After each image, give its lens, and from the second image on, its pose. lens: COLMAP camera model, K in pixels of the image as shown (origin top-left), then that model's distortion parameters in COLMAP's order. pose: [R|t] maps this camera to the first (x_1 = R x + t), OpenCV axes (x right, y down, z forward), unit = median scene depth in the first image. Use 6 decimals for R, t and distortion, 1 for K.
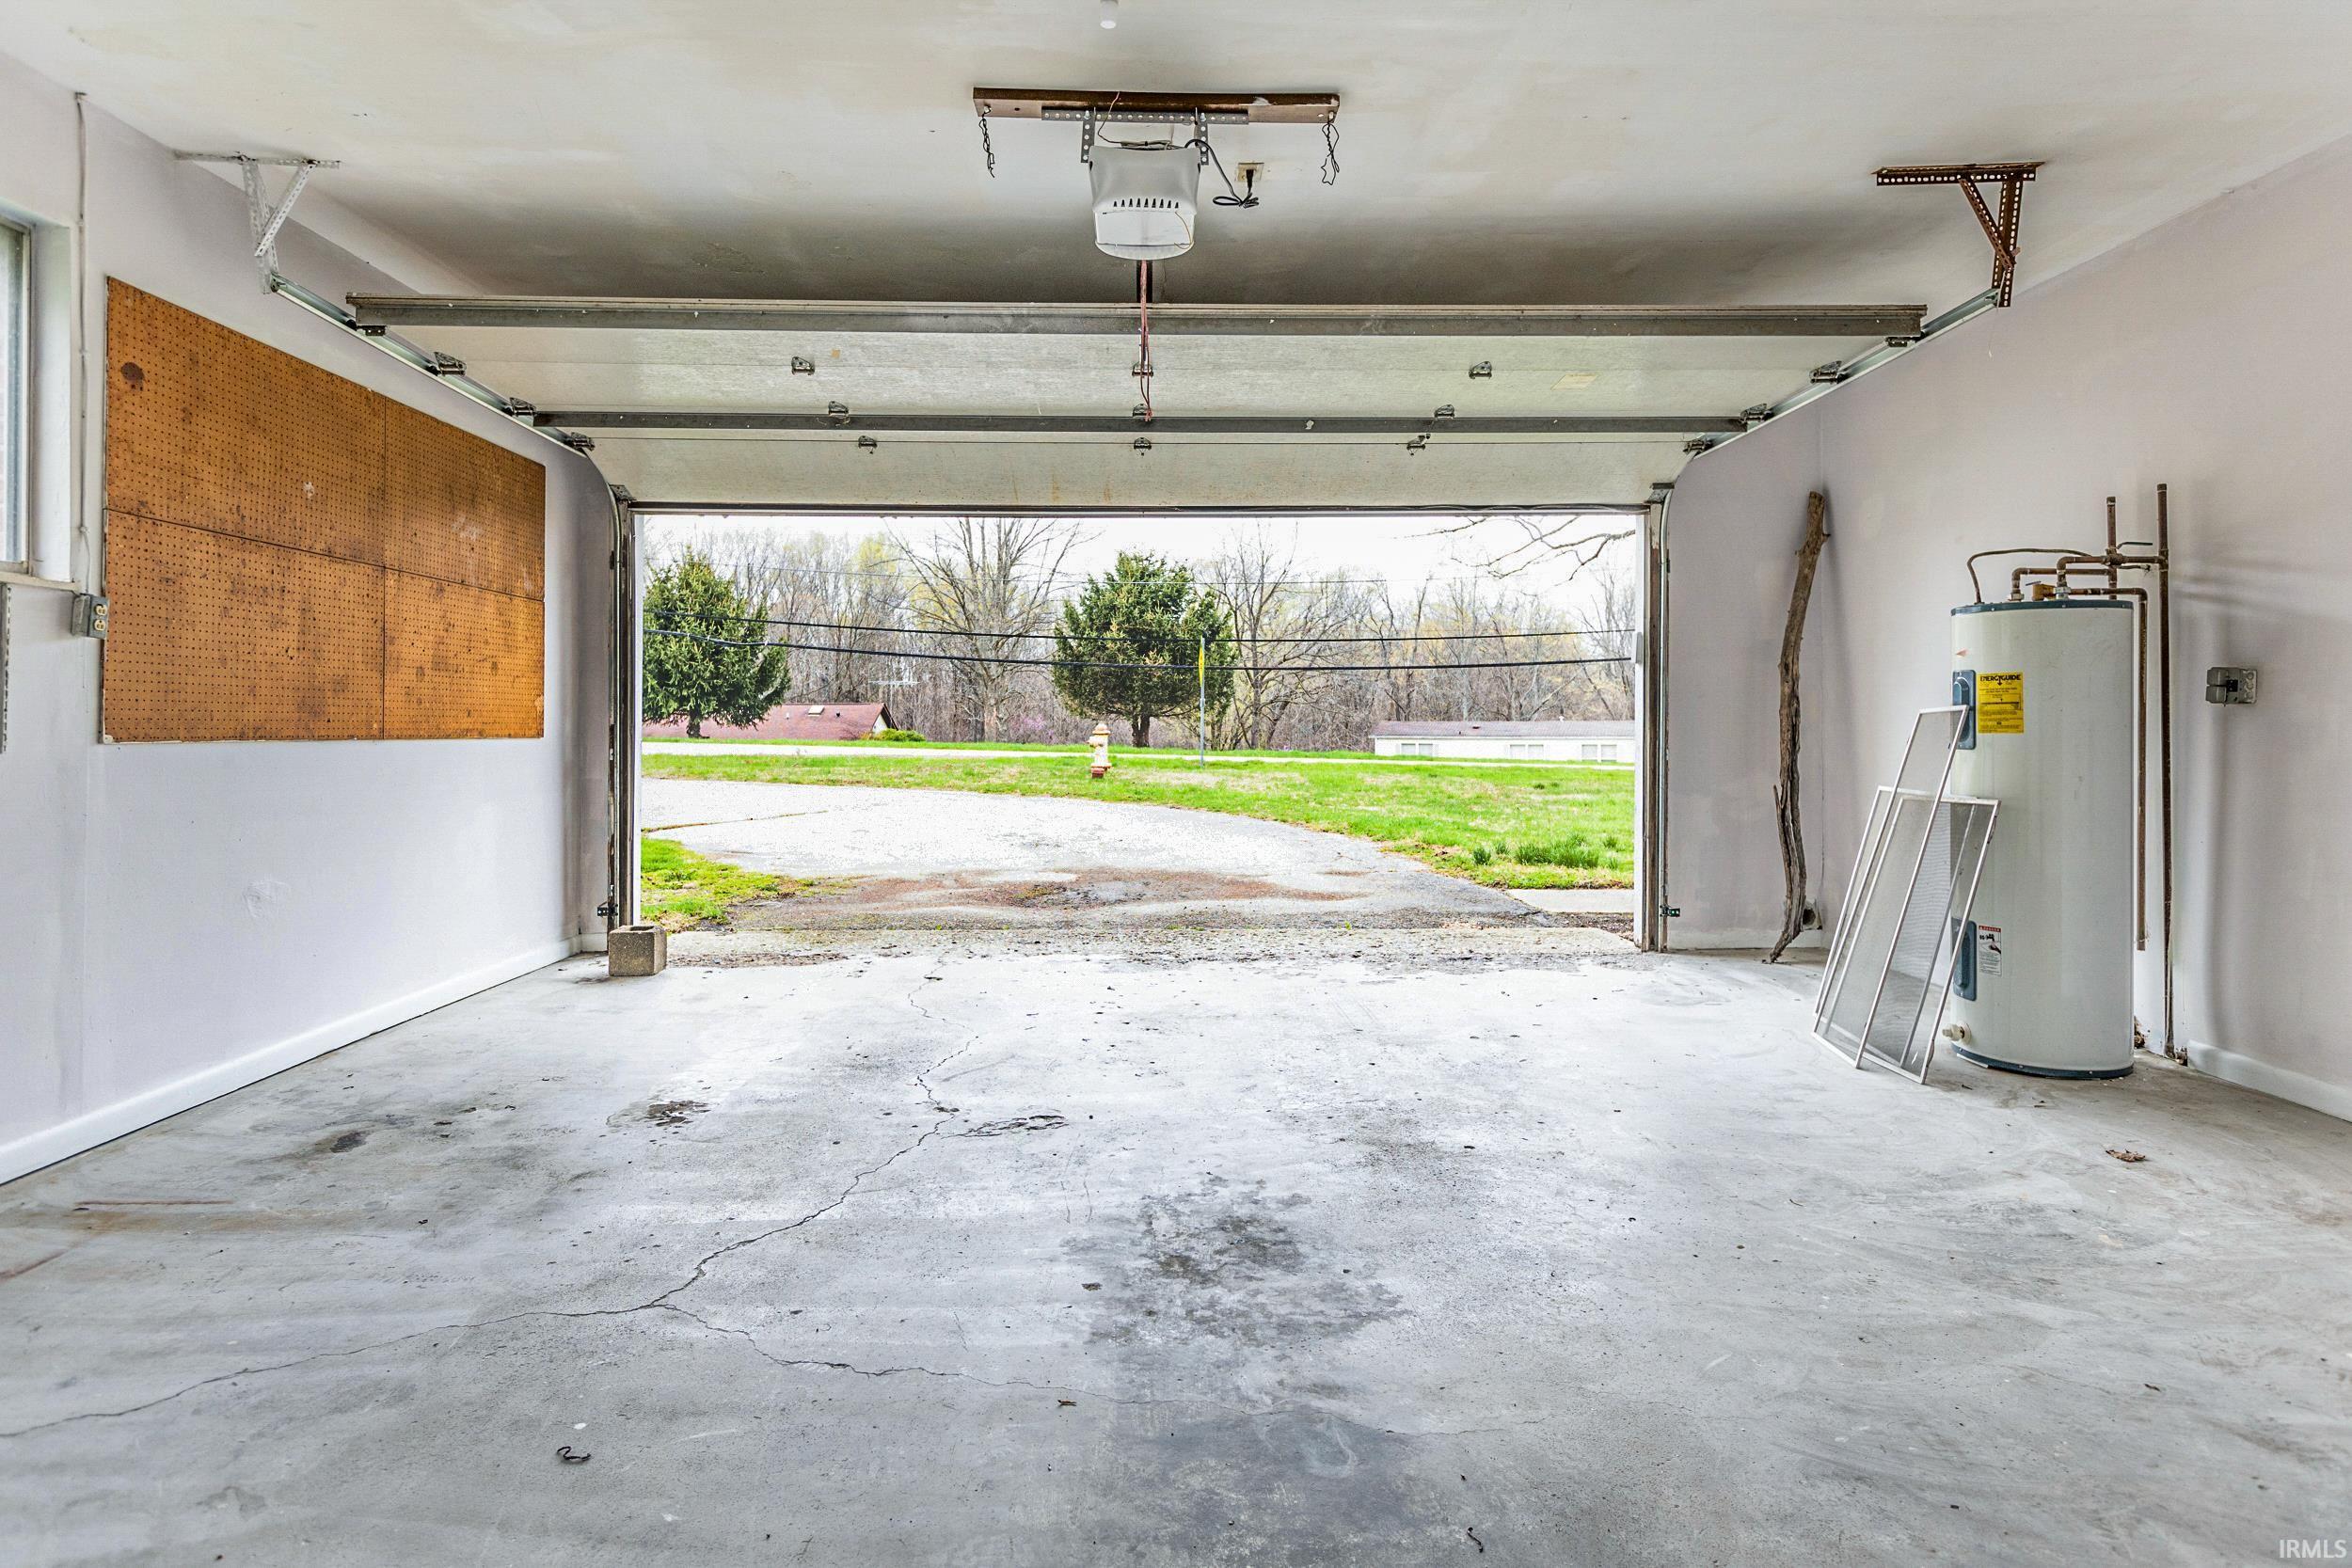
lens RADIAL K [[1344.3, 0, 1179.7], [0, 1344.3, 766.2], [0, 0, 1]] dist [0.000364, -0.000174]
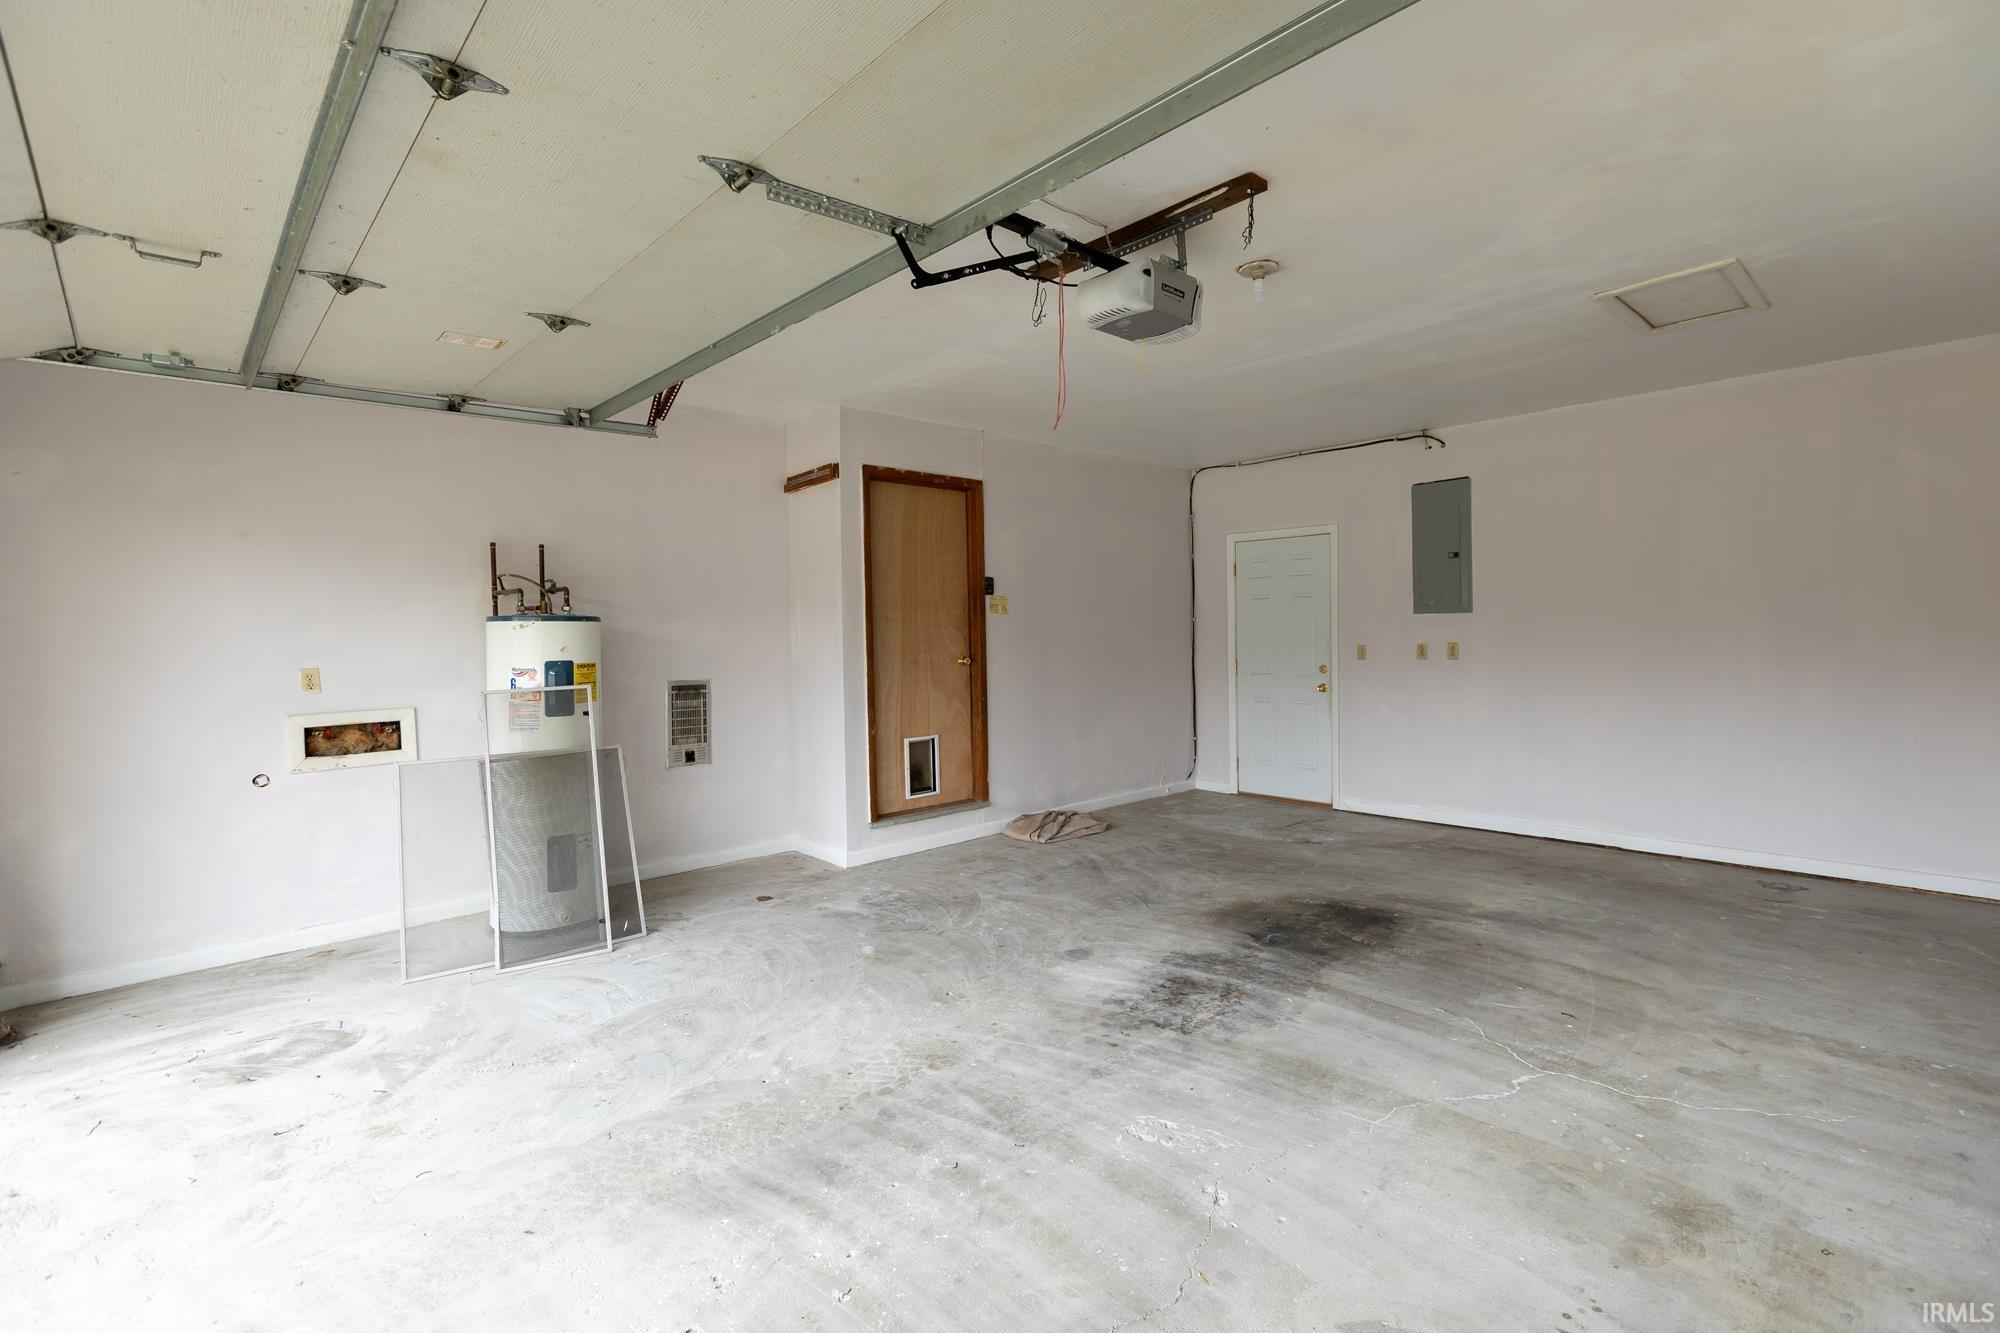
lens RADIAL K [[921.2, 0, 1000.3], [0, 921.2, 666.2], [0, 0, 1]] dist [0.003678, 0.000363]
pose [[-0.680428, -0.016810, 0.732622, -0.675970], [0.036590, 0.997711, 0.056876, -0.155604], [-0.731901, 0.065507, -0.678255, 1.980287]]
